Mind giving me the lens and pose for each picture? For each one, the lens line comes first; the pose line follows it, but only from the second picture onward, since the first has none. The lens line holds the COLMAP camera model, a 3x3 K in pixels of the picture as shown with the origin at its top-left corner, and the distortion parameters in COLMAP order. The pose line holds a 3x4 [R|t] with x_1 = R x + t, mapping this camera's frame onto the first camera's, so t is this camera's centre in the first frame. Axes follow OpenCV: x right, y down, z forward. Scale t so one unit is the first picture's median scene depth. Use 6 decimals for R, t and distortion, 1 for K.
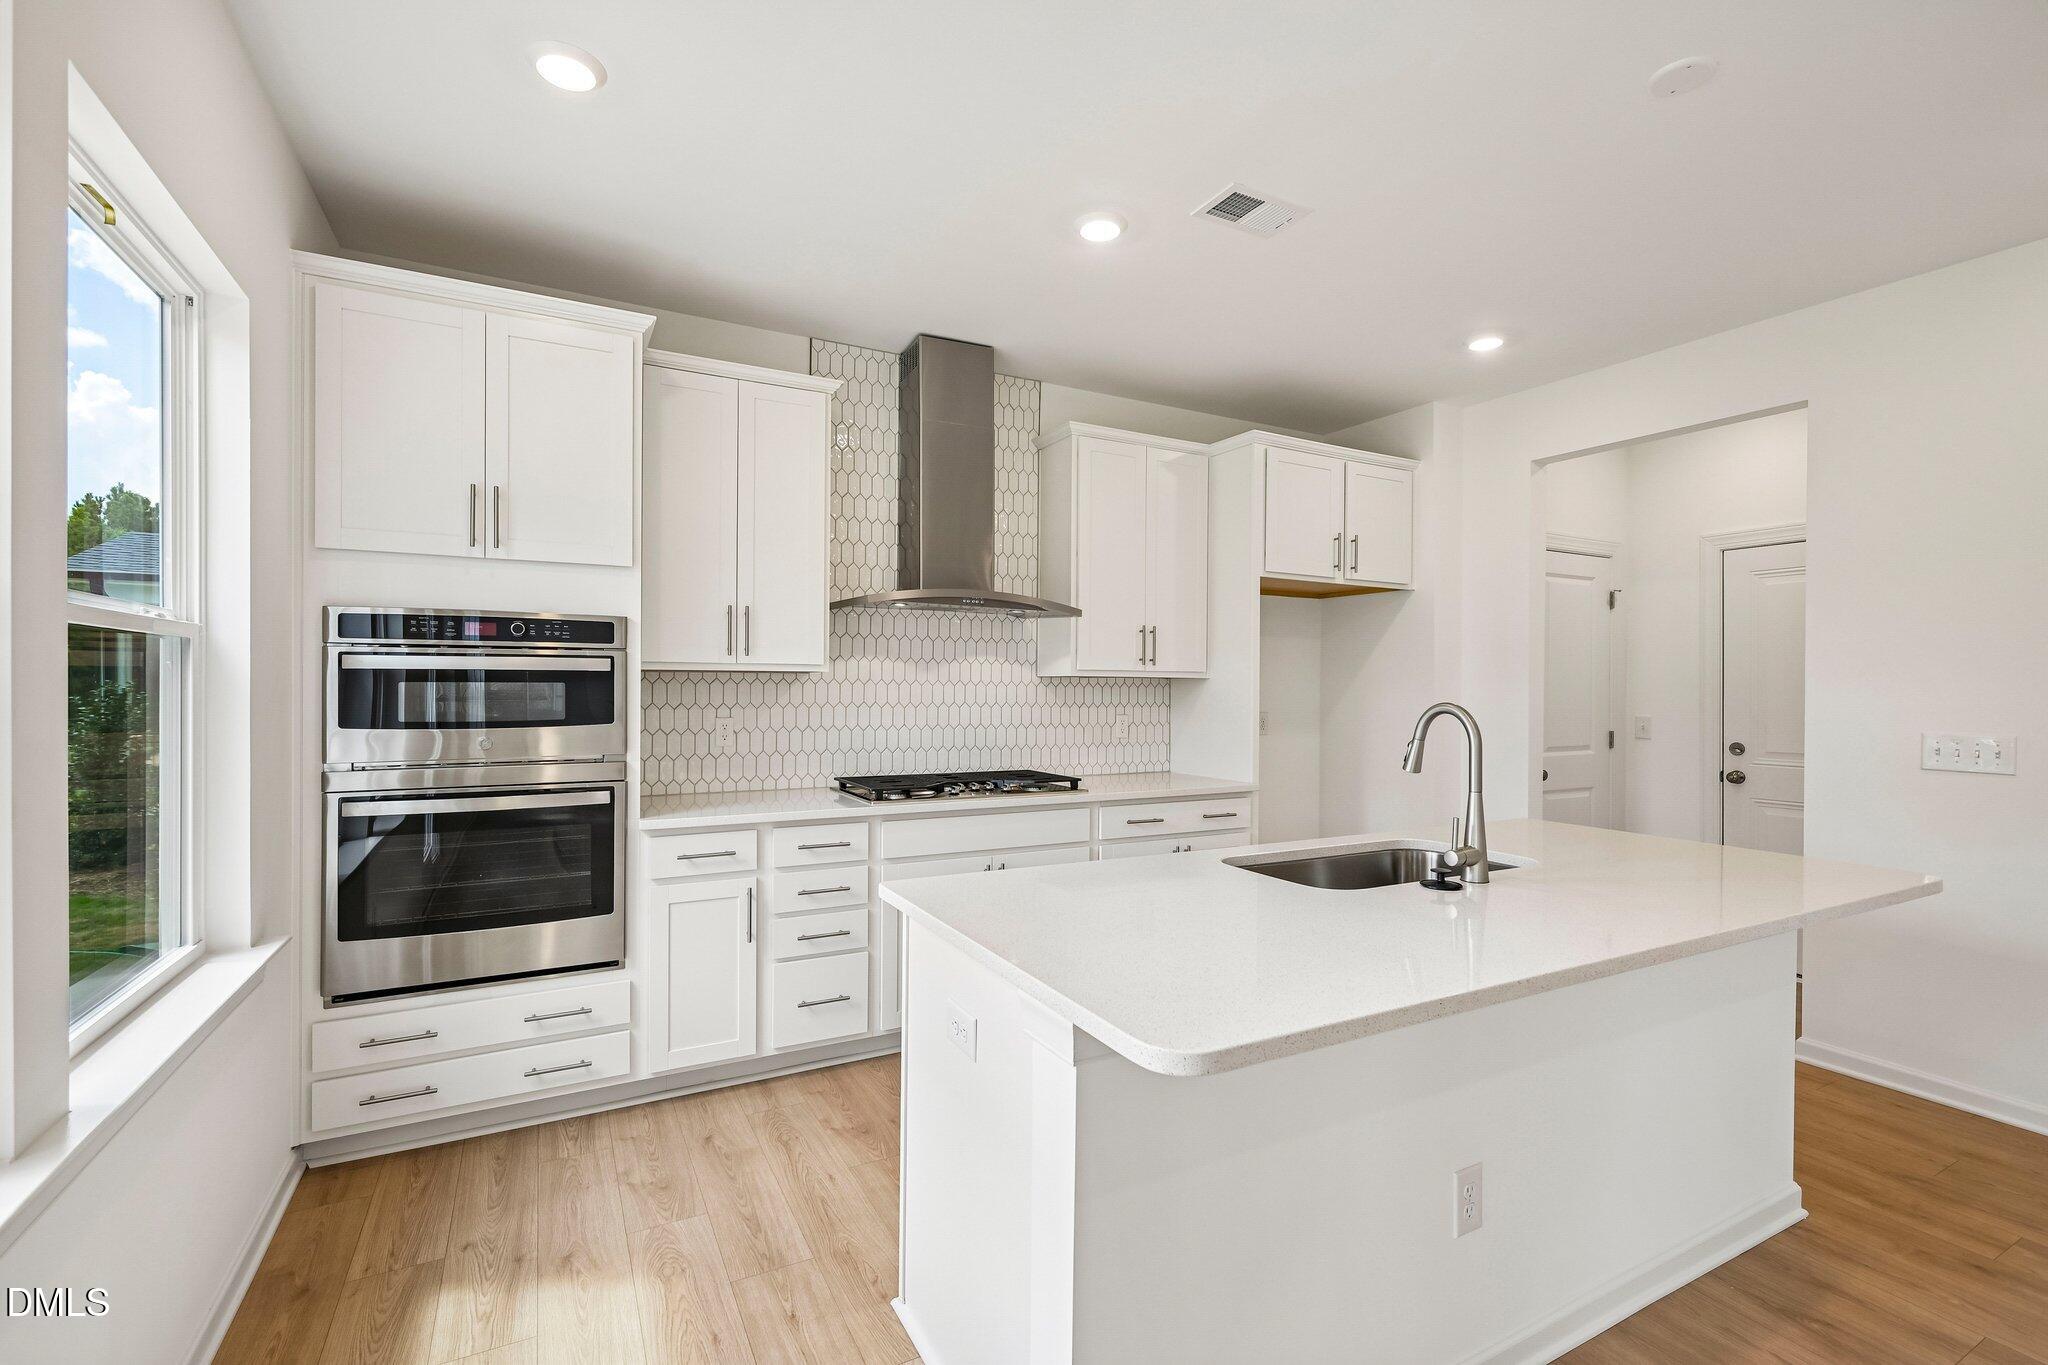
lens RADIAL K [[905.9, 0, 1028.1], [0, 905.9, 688.6], [0, 0, 1]] dist [0.001479, 0.000689]
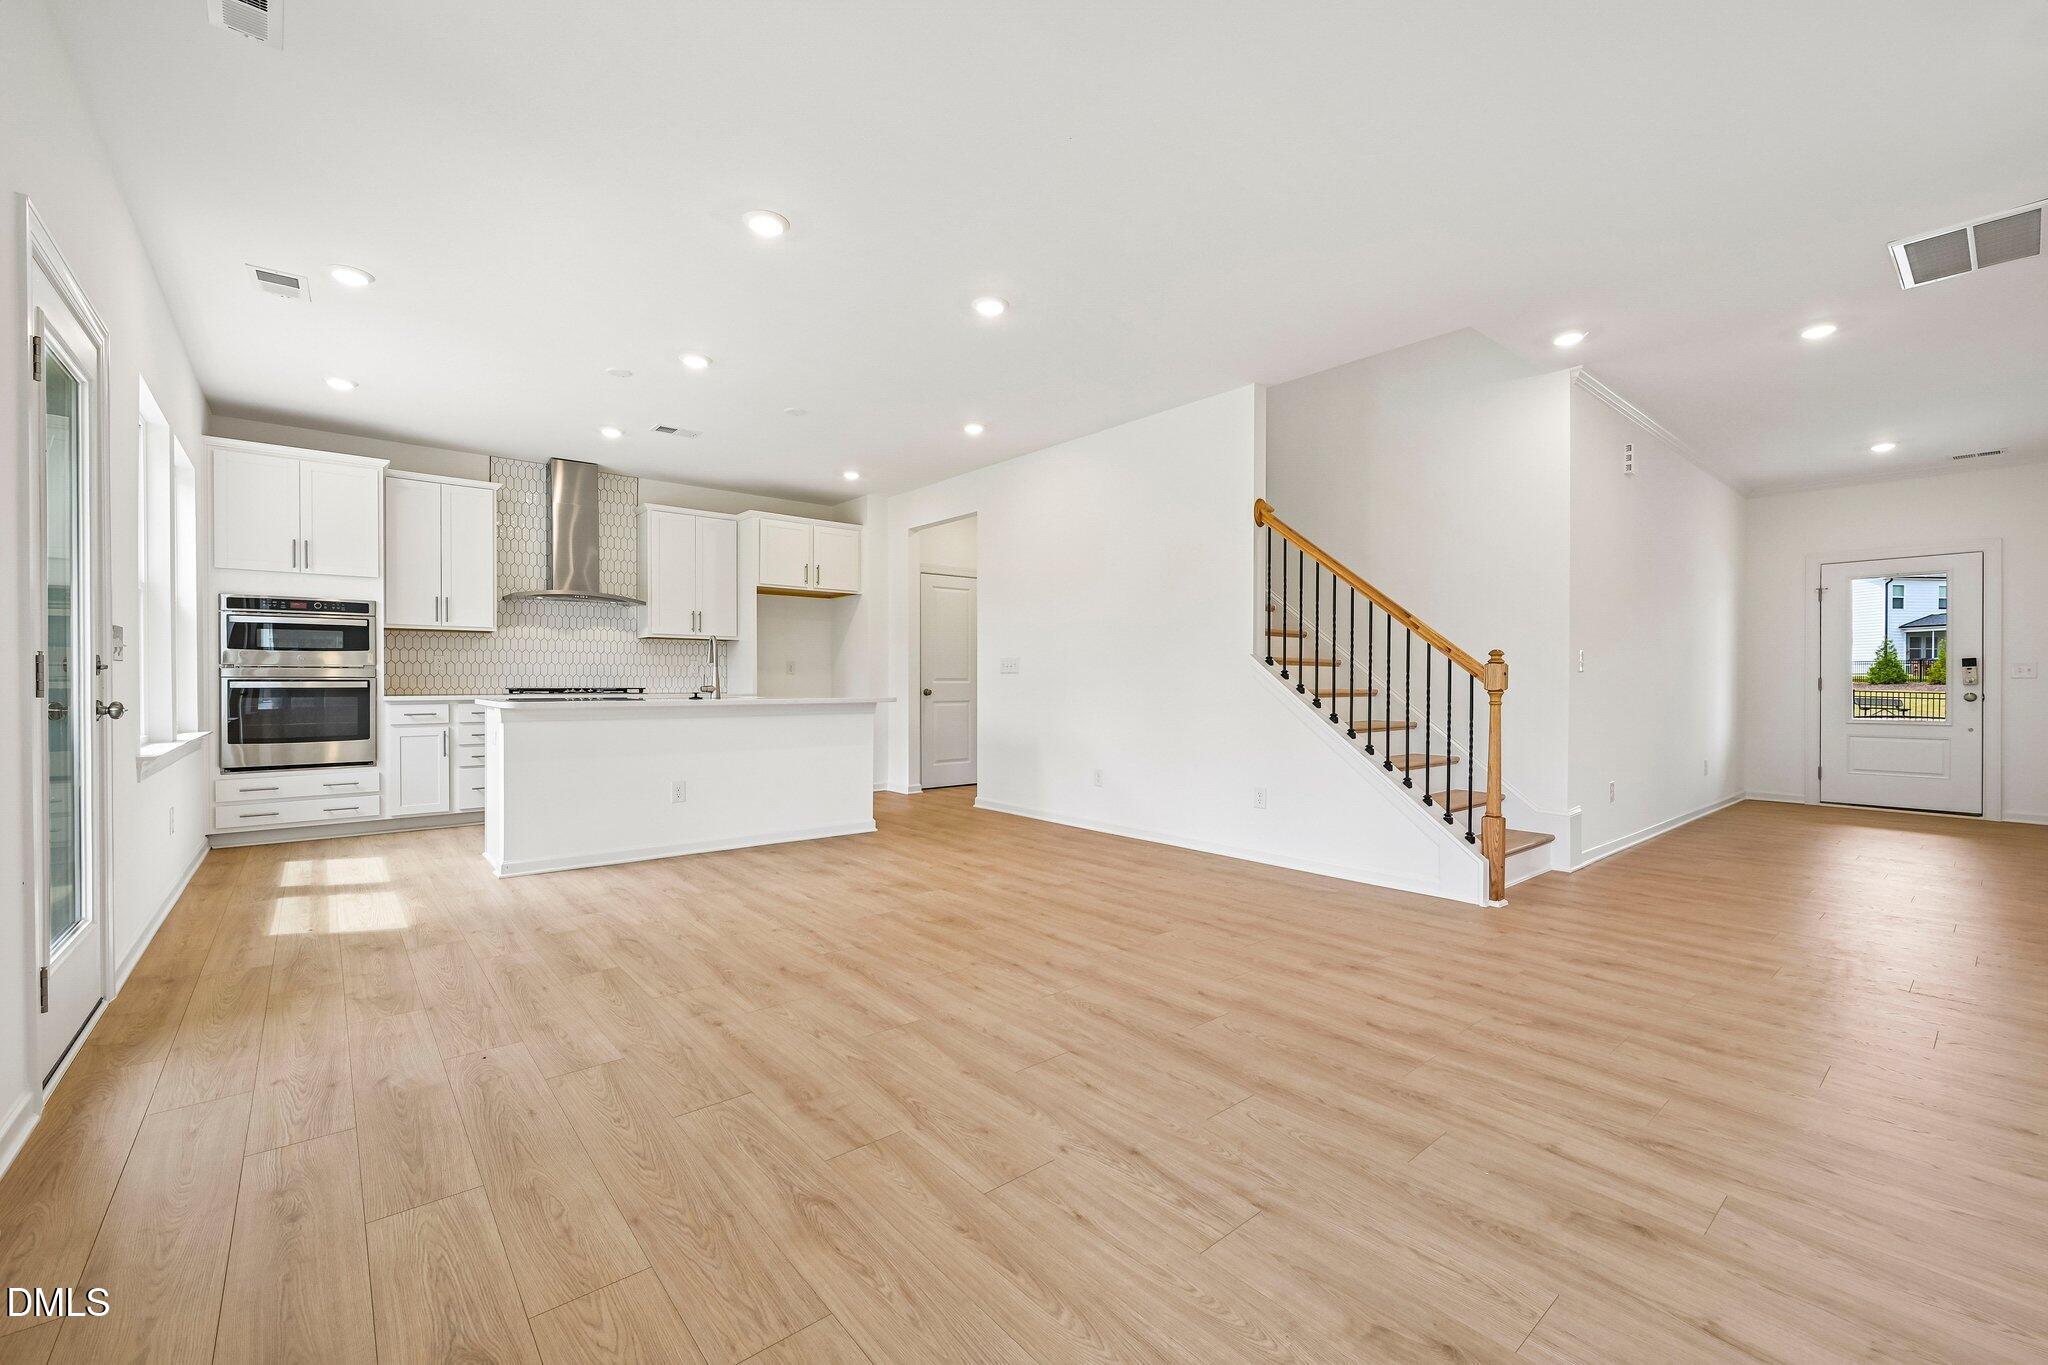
lens RADIAL K [[838.2, 0, 1023.2], [0, 838.2, 687.6], [0, 0, 1]] dist [-0.000718, -0.000375]
pose [[0.979471, -0.007428, 0.201450, 0.636312], [0.006406, 0.999963, 0.005728, 0.120252], [-0.201485, -0.004320, 0.979482, -1.210565]]
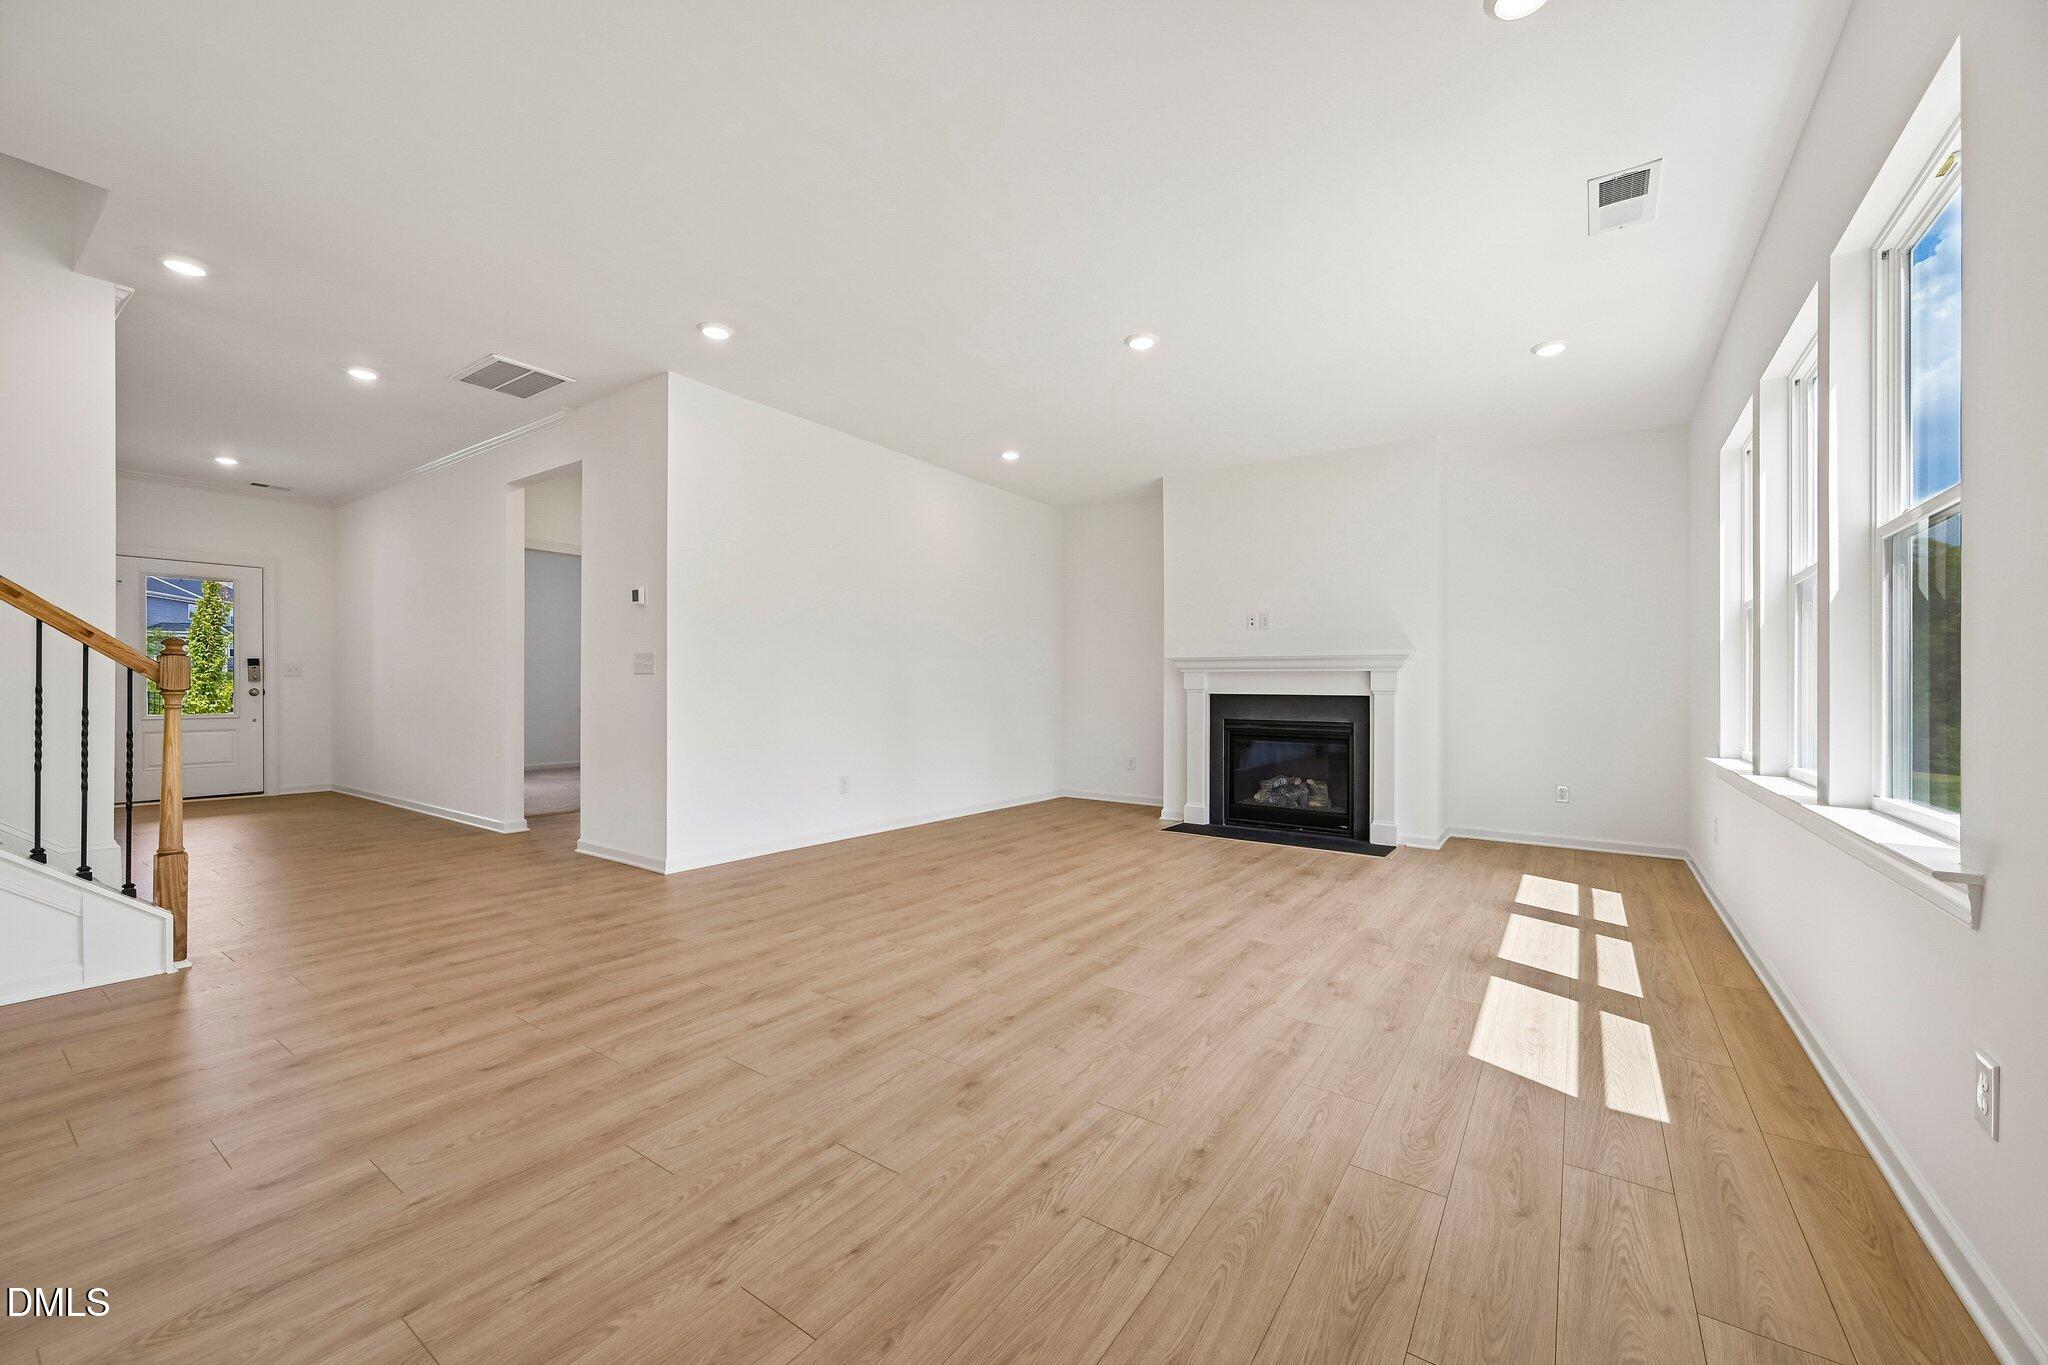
lens RADIAL K [[800.7, 0, 1018.2], [0, 800.7, 681.9], [0, 0, 1]] dist [-0.000040, 0.000571]
pose [[-0.444269, -0.005715, 0.895875, 0.286874], [-0.009767, 0.999951, 0.001535, 0.115309], [-0.895840, -0.008068, -0.444303, -0.539031]]
